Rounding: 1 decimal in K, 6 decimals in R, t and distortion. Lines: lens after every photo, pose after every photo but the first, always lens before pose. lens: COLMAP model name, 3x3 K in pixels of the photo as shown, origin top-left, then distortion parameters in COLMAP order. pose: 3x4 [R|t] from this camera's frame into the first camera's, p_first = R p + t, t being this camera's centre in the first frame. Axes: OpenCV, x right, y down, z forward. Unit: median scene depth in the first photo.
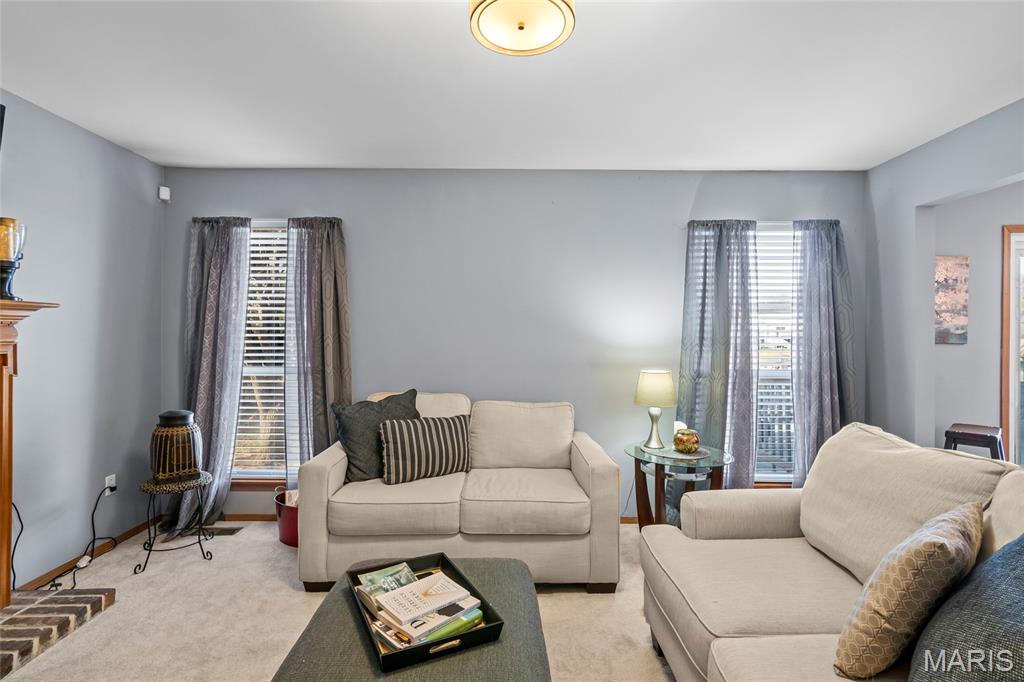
lens RADIAL K [[496.7, 0, 503.5], [0, 496.7, 342.9], [0, 0, 1]] dist [-0.005374, 0.001860]
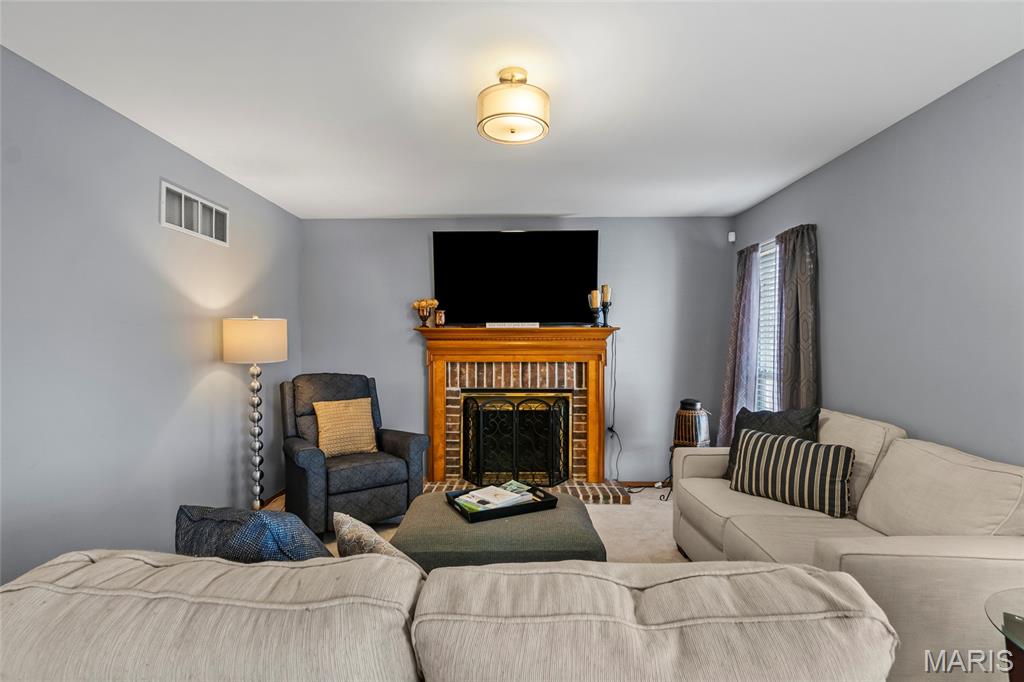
lens RADIAL K [[496.7, 0, 511.6], [0, 496.7, 343.2], [0, 0, 1]] dist [-0.005374, 0.001860]
pose [[-0.010725, -0.003412, -0.999937, 0.709379], [-0.014233, 0.999893, -0.003259, -0.007399], [0.999841, 0.014197, -0.010772, 0.480322]]
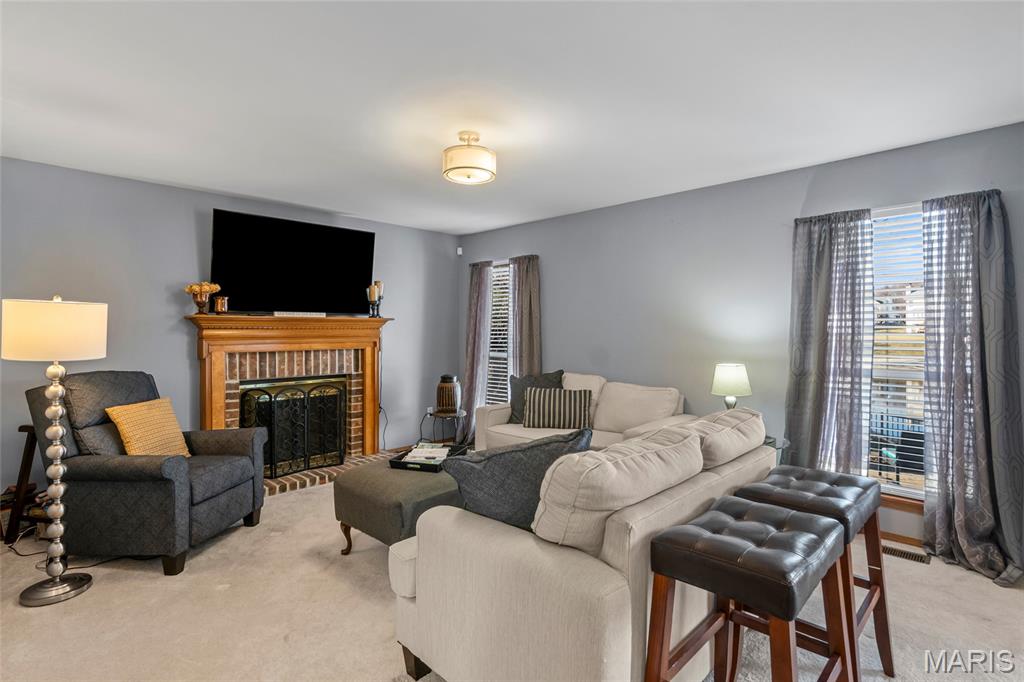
lens RADIAL K [[496.7, 0, 506.1], [0, 496.7, 337.1], [0, 0, 1]] dist [-0.005374, 0.001860]
pose [[0.715763, 0.005050, -0.698325, 0.725698], [-0.005242, 0.999985, 0.001858, -0.003618], [0.698323, 0.002331, 0.715779, -0.151220]]
